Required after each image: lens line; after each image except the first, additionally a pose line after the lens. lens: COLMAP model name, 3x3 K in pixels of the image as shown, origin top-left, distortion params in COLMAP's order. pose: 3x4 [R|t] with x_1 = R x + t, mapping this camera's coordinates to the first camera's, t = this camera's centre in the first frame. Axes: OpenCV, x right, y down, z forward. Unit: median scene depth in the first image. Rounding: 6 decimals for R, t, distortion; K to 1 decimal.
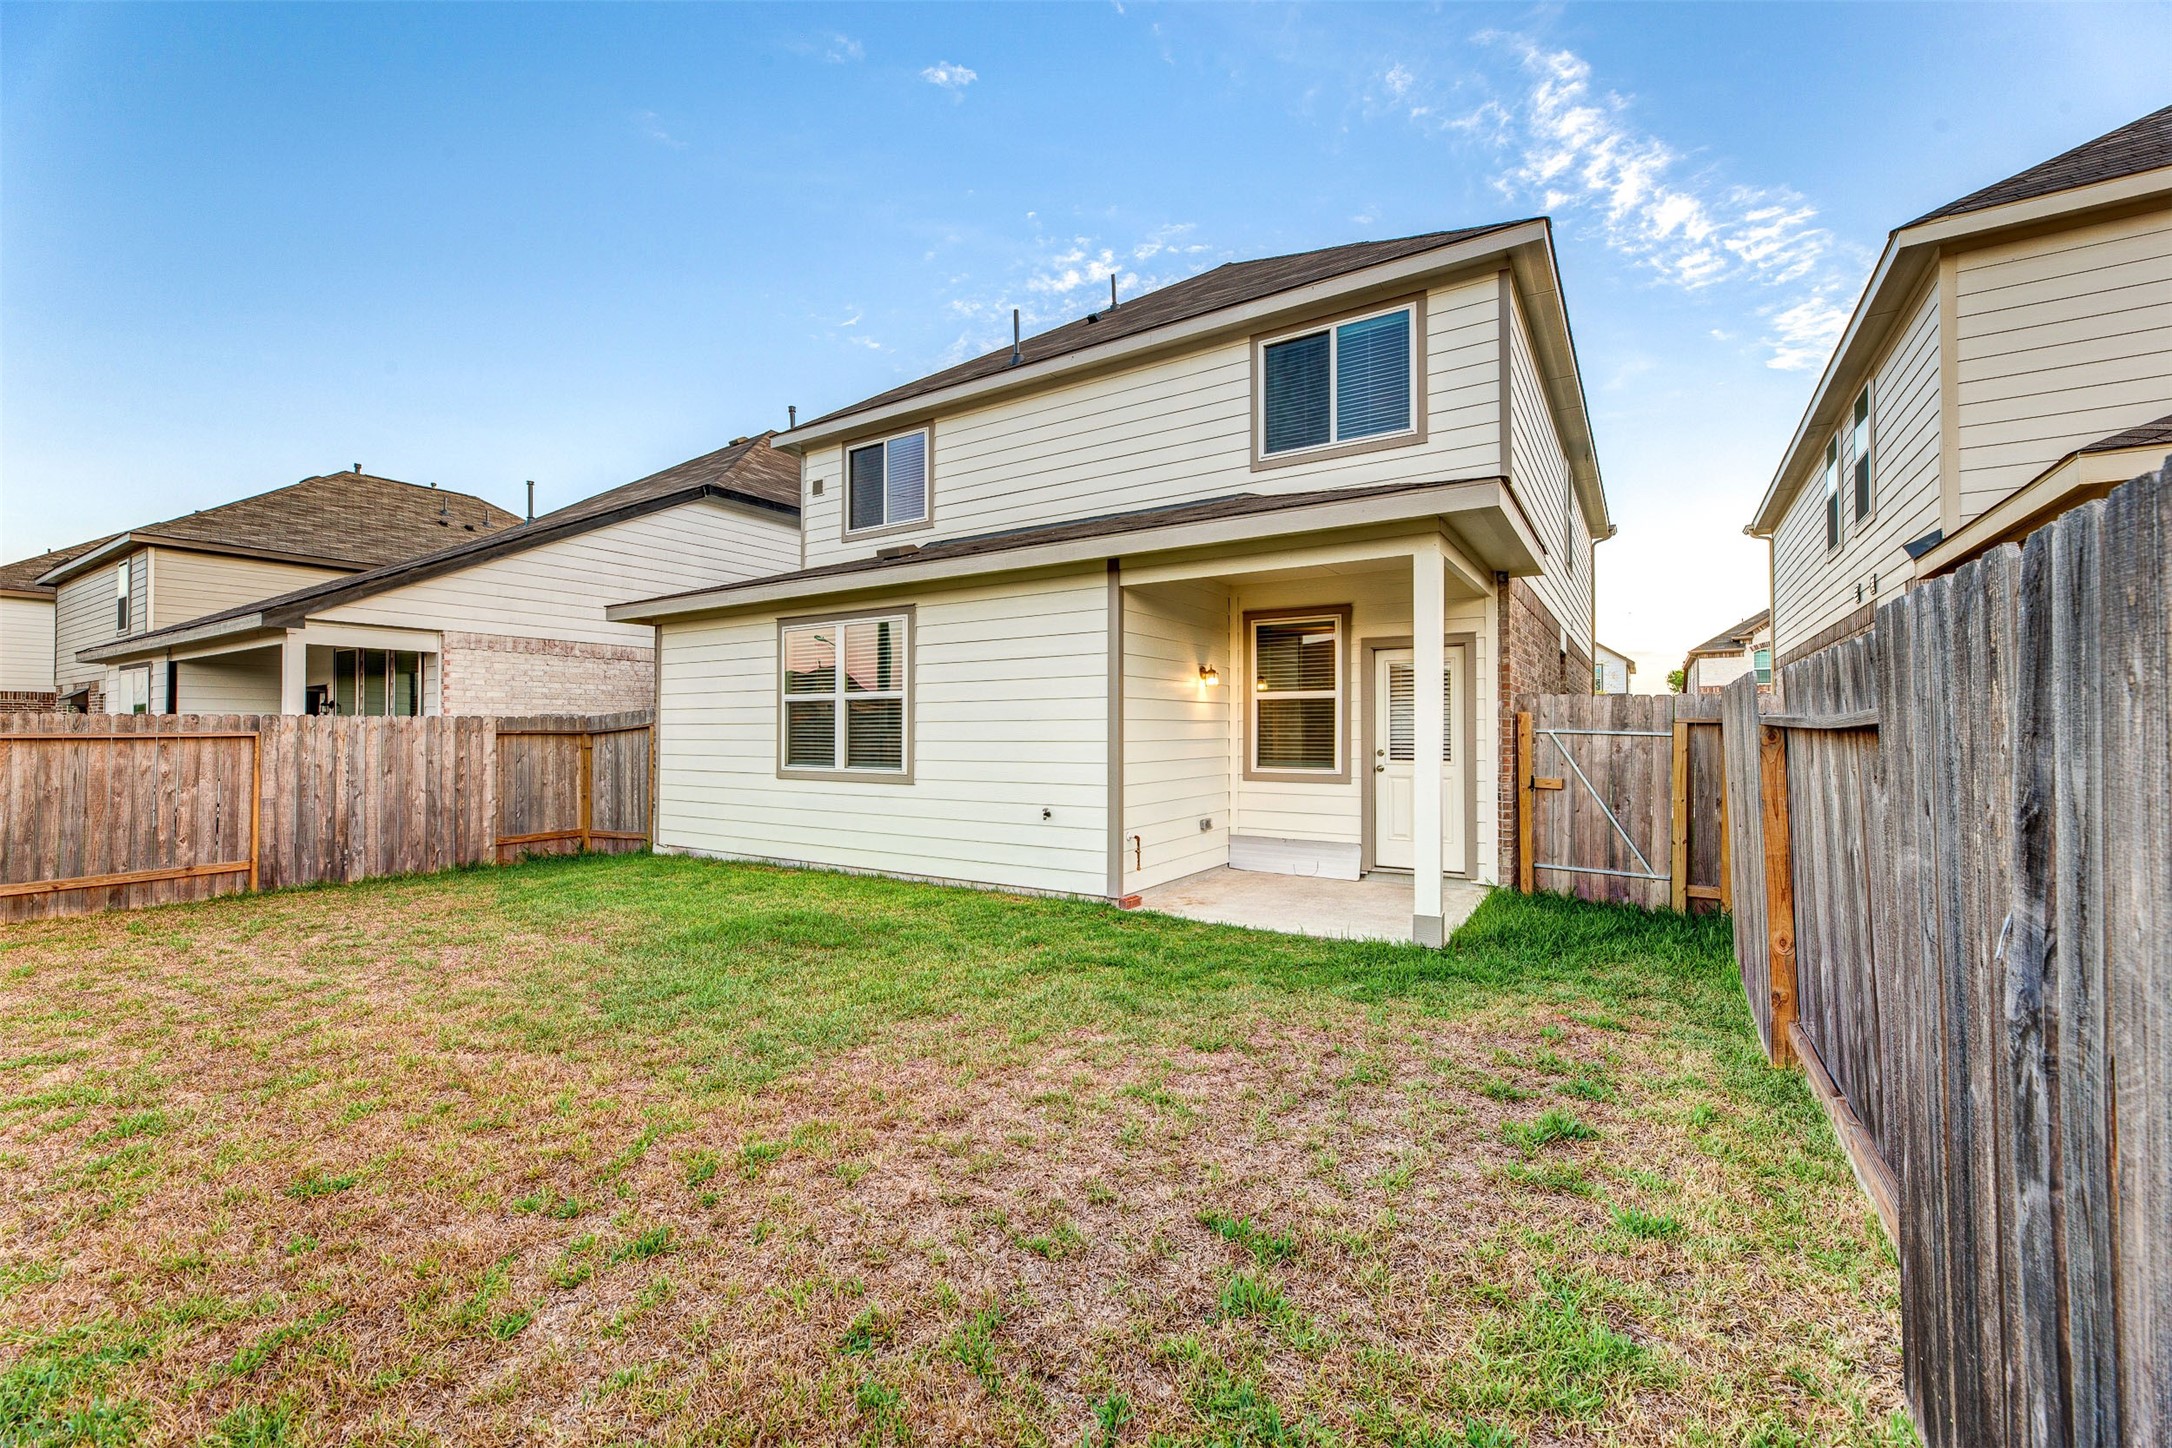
lens RADIAL K [[882.2, 0, 1082.1], [0, 882.2, 712.9], [0, 0, 1]] dist [-0.003867, 0.000472]
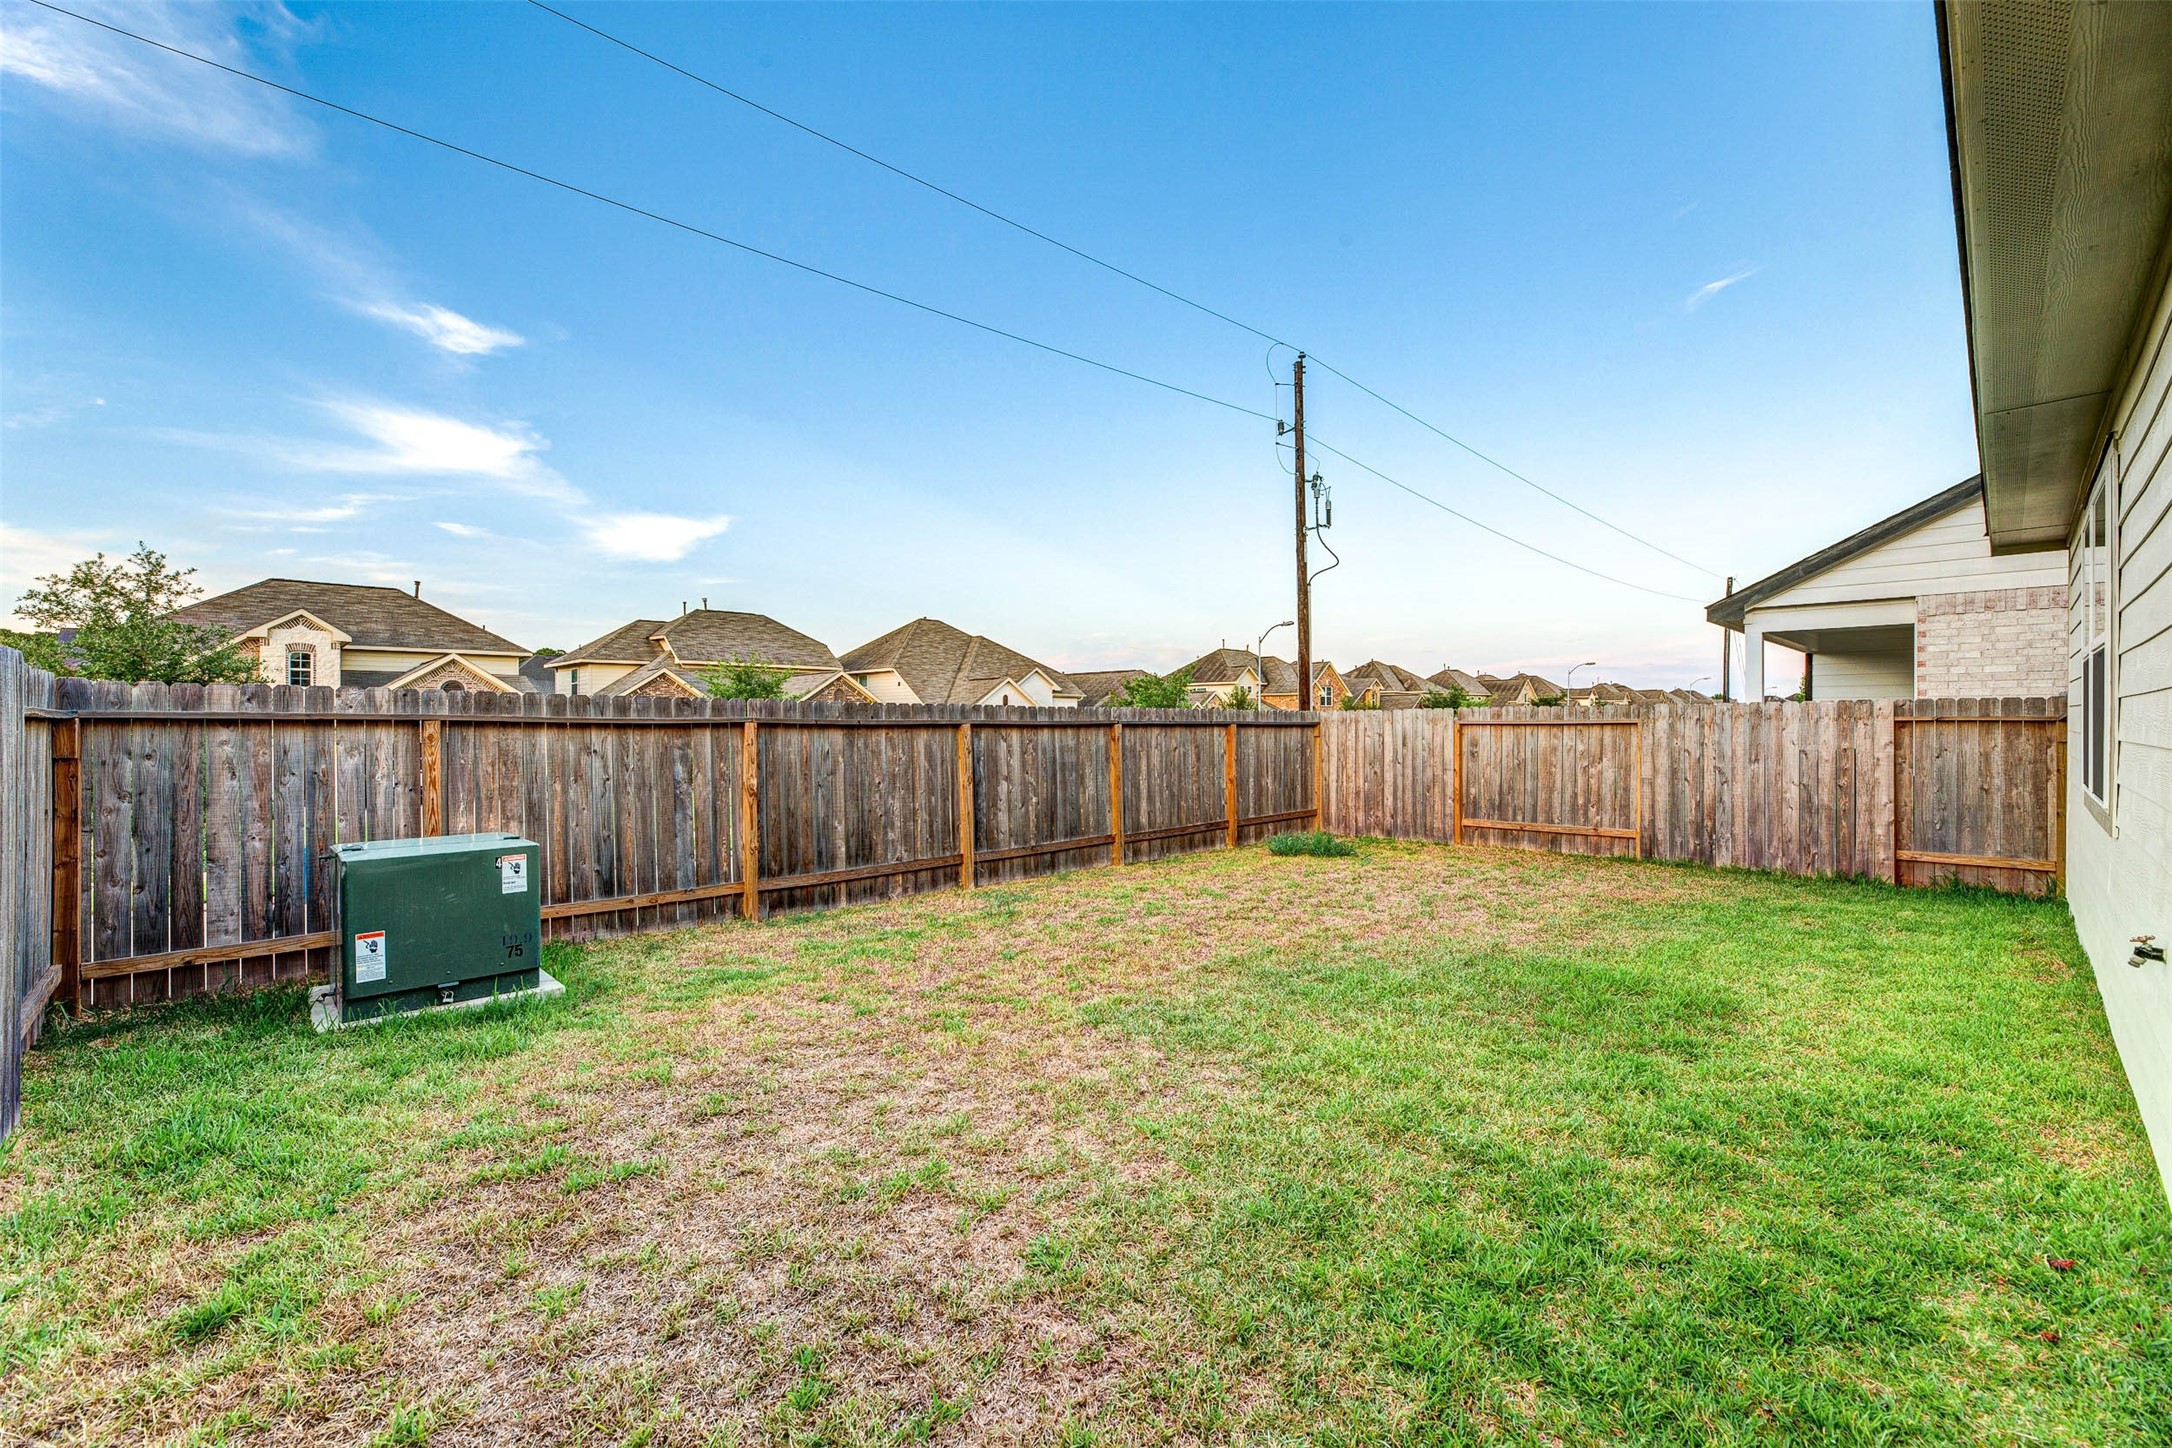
lens RADIAL K [[882.2, 0, 1083.4], [0, 882.2, 724.3], [0, 0, 1]] dist [-0.003867, 0.000472]
pose [[-0.235623, 0.006833, -0.971821, 0.324354], [0.023855, 0.999715, 0.001246, 0.008642], [0.971552, -0.022889, -0.235718, 0.525735]]
